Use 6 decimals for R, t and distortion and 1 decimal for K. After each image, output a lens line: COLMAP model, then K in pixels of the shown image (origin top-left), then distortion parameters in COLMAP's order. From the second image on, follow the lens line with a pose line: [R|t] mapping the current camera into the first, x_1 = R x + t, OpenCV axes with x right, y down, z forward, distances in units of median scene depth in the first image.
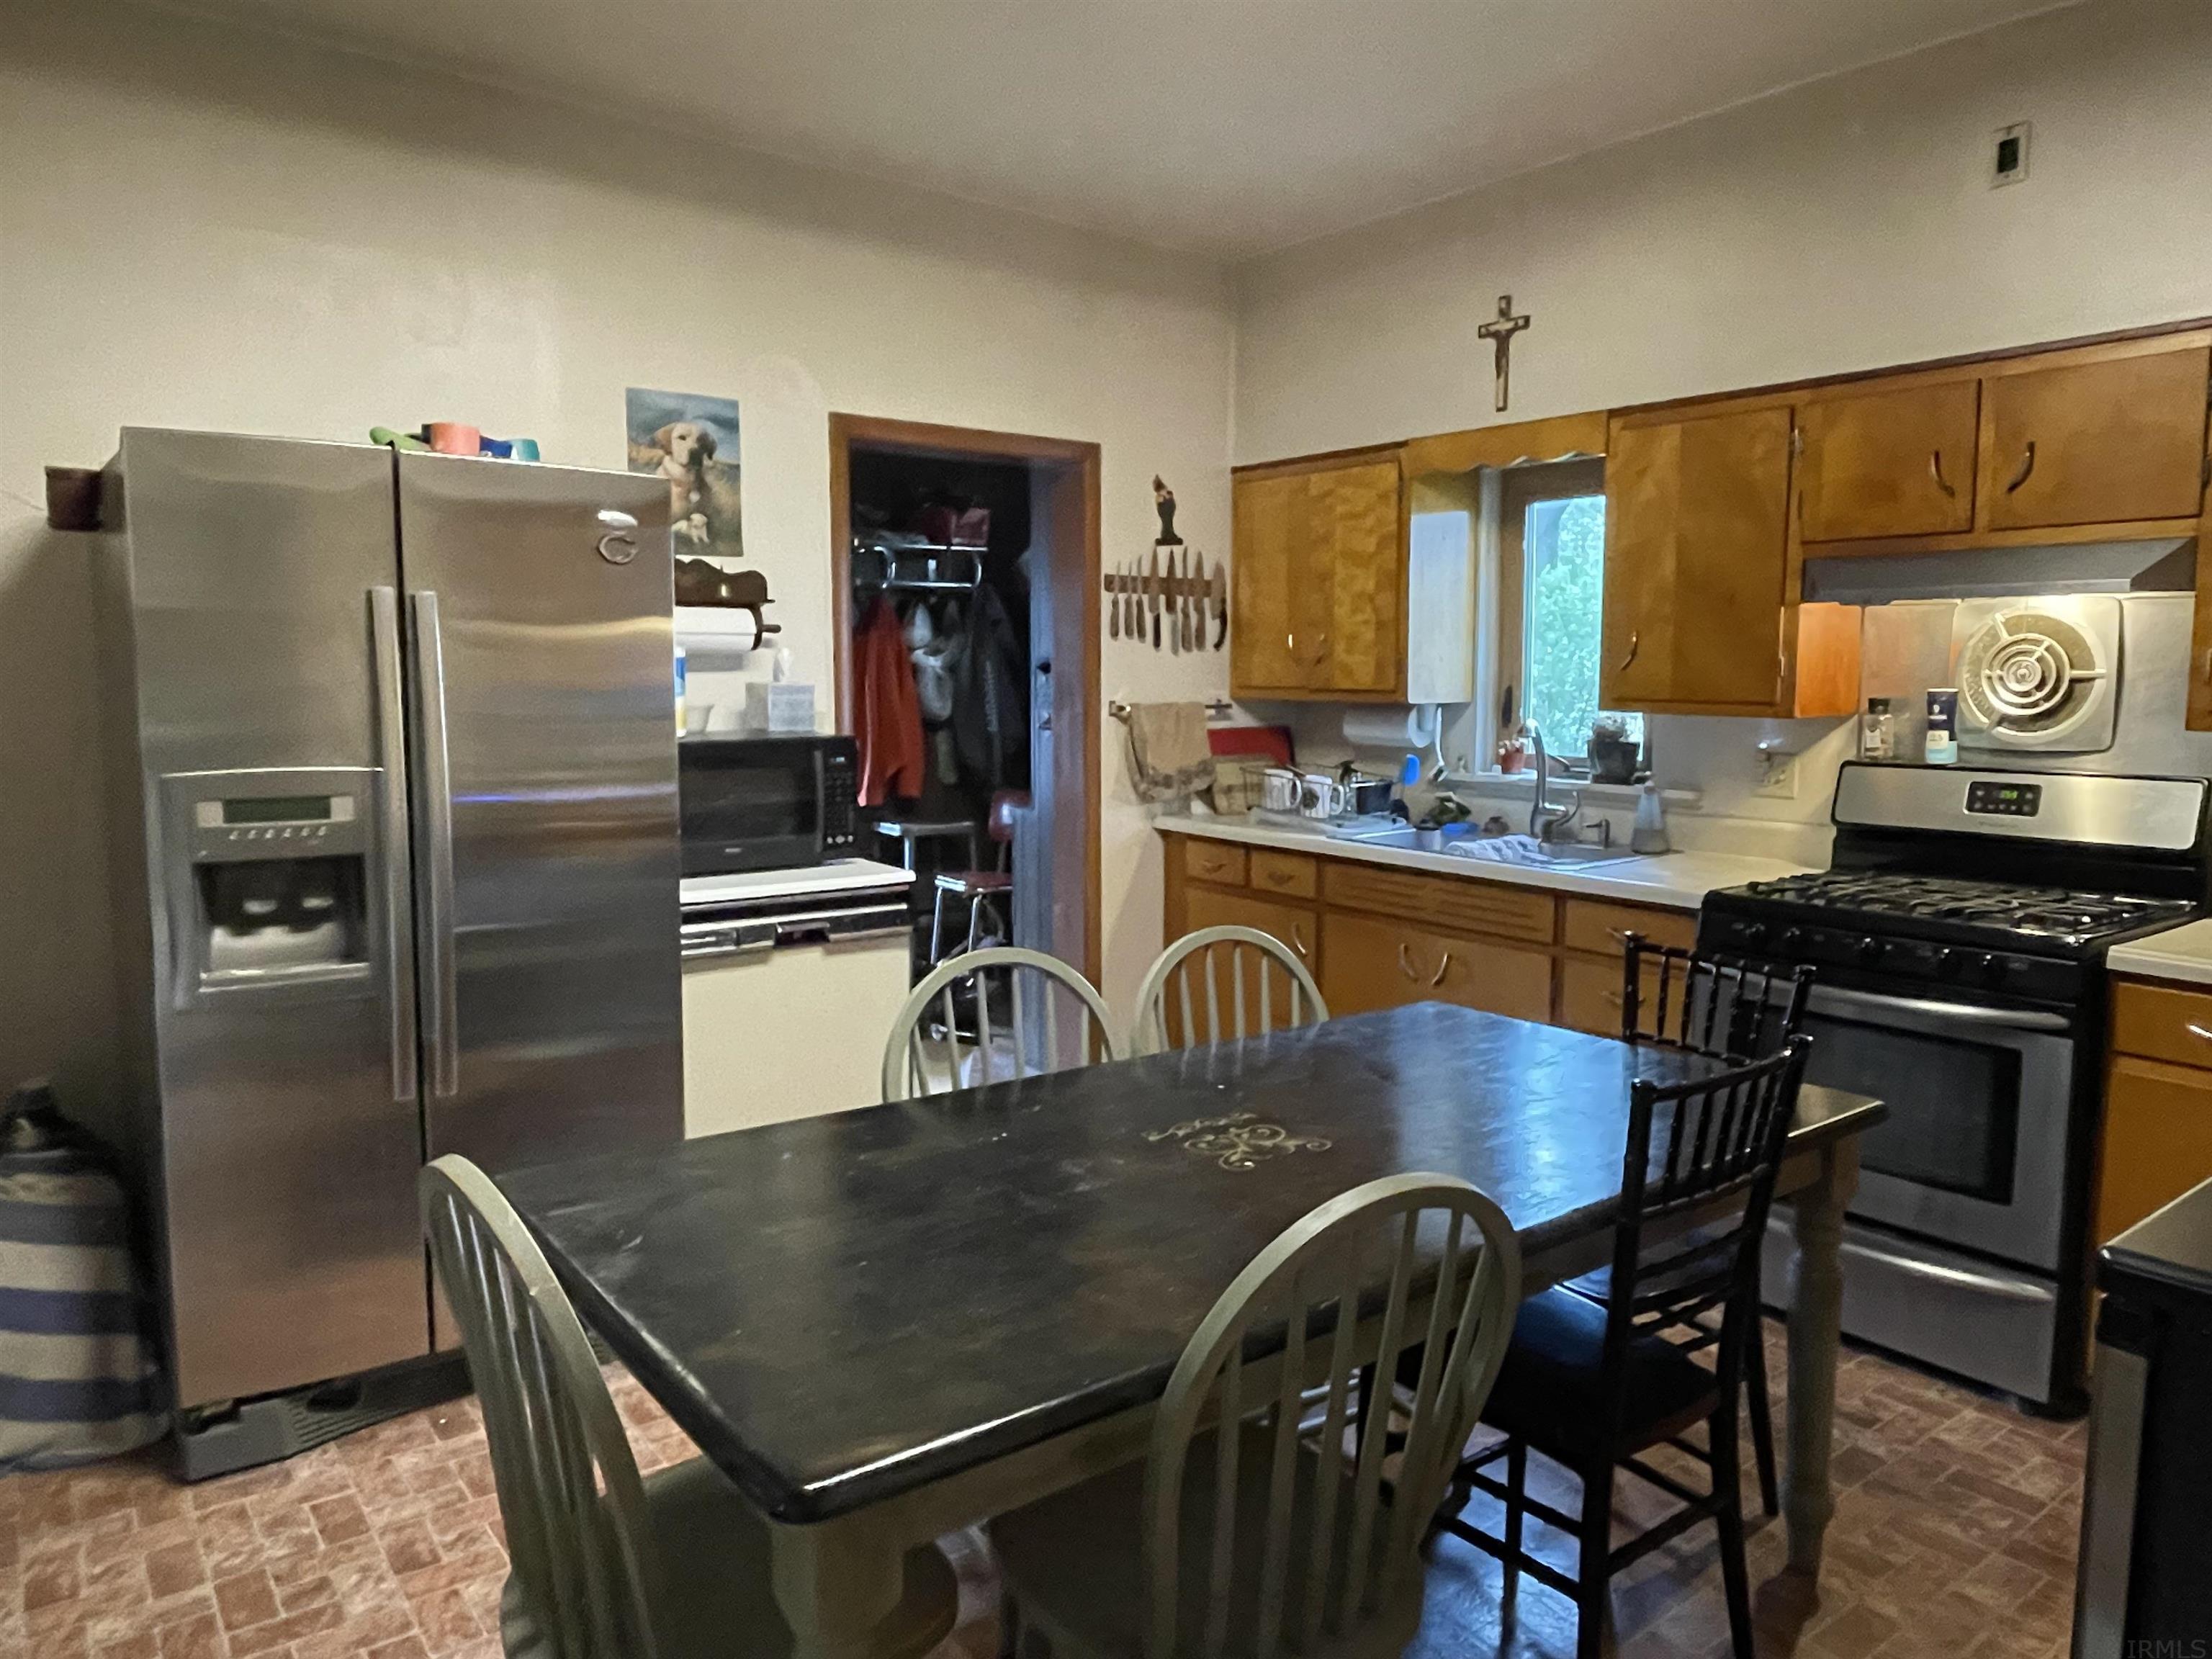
lens RADIAL K [[1462.2, 0, 1103.8], [0, 1462.2, 831.5], [0, 0, 1]] dist [0.003430, -0.003250]
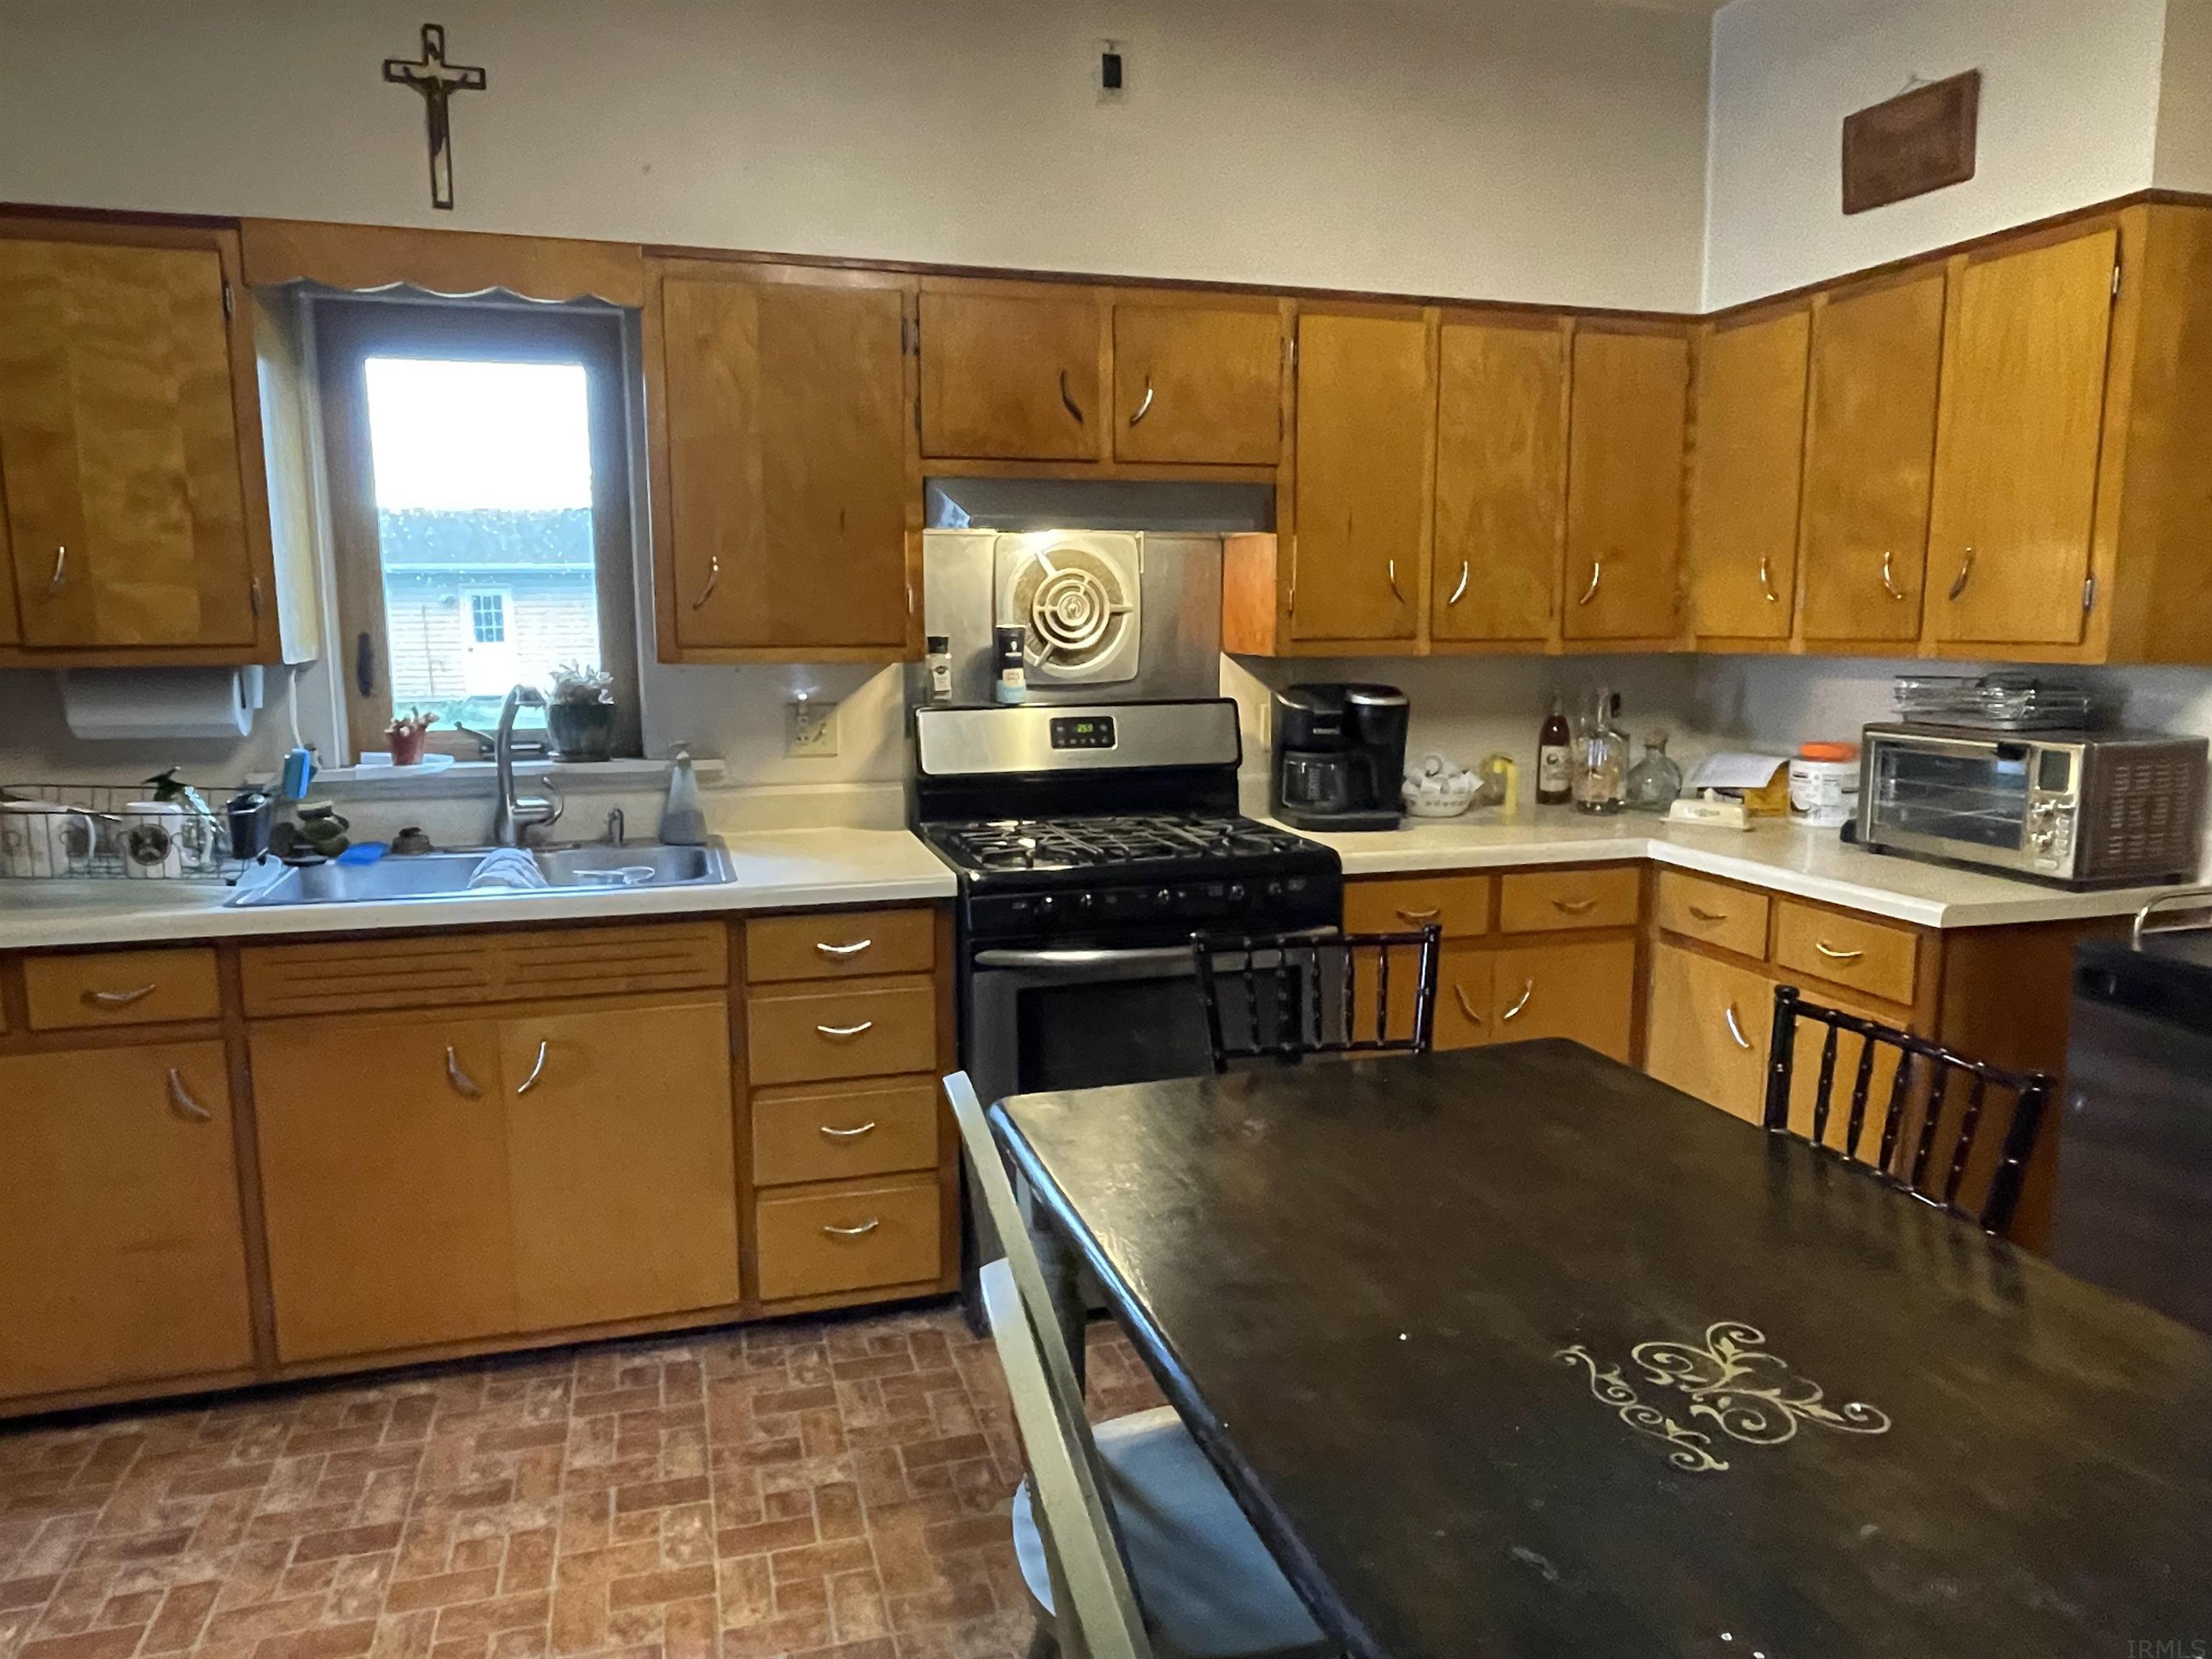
lens RADIAL K [[1462.2, 0, 1095.2], [0, 1462.2, 823.9], [0, 0, 1]] dist [0.003430, -0.003250]
pose [[0.359477, -0.139686, 0.922640, -0.317350], [0.108932, 0.988254, 0.107178, -0.066335], [-0.926774, 0.061977, 0.370470, 0.613065]]
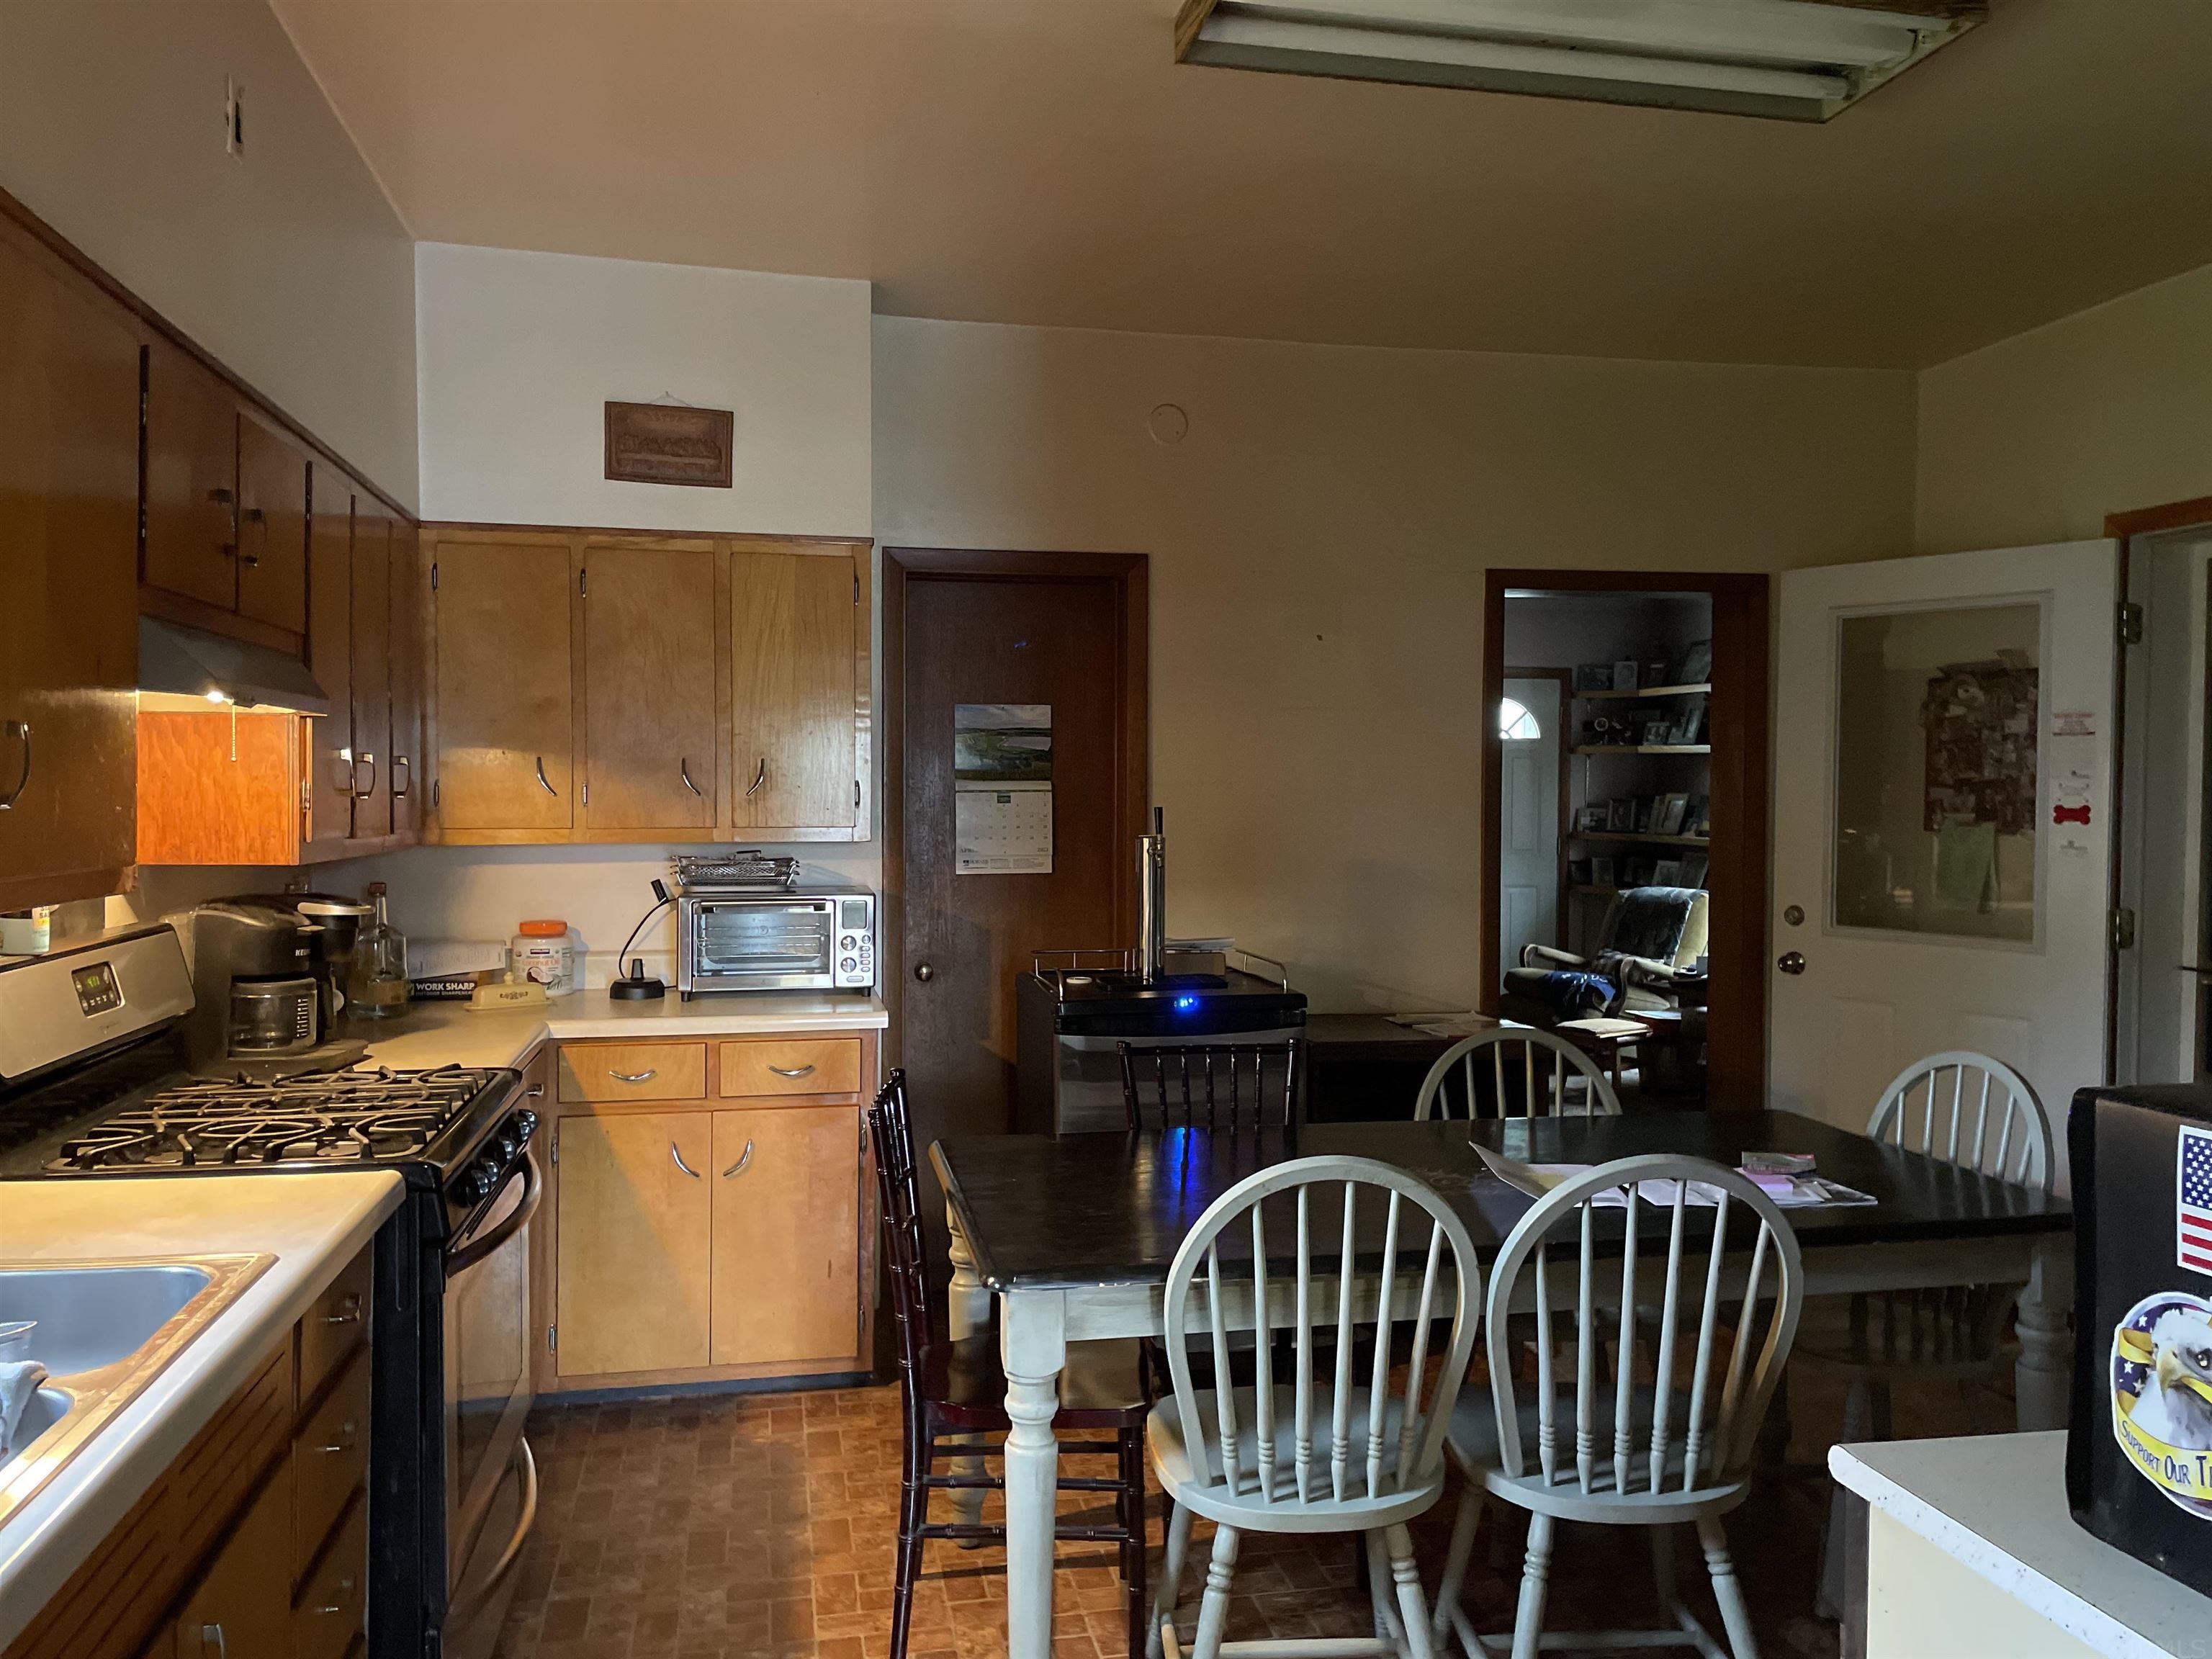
lens RADIAL K [[1664.9, 0, 1105.7], [0, 1664.9, 817.5], [0, 0, 1]] dist [-0.004339, -0.000738]
pose [[-0.901473, -0.013786, 0.432616, -0.142096], [0.041010, 0.992276, 0.117076, -0.166783], [-0.430888, 0.123282, -0.893945, 1.445295]]
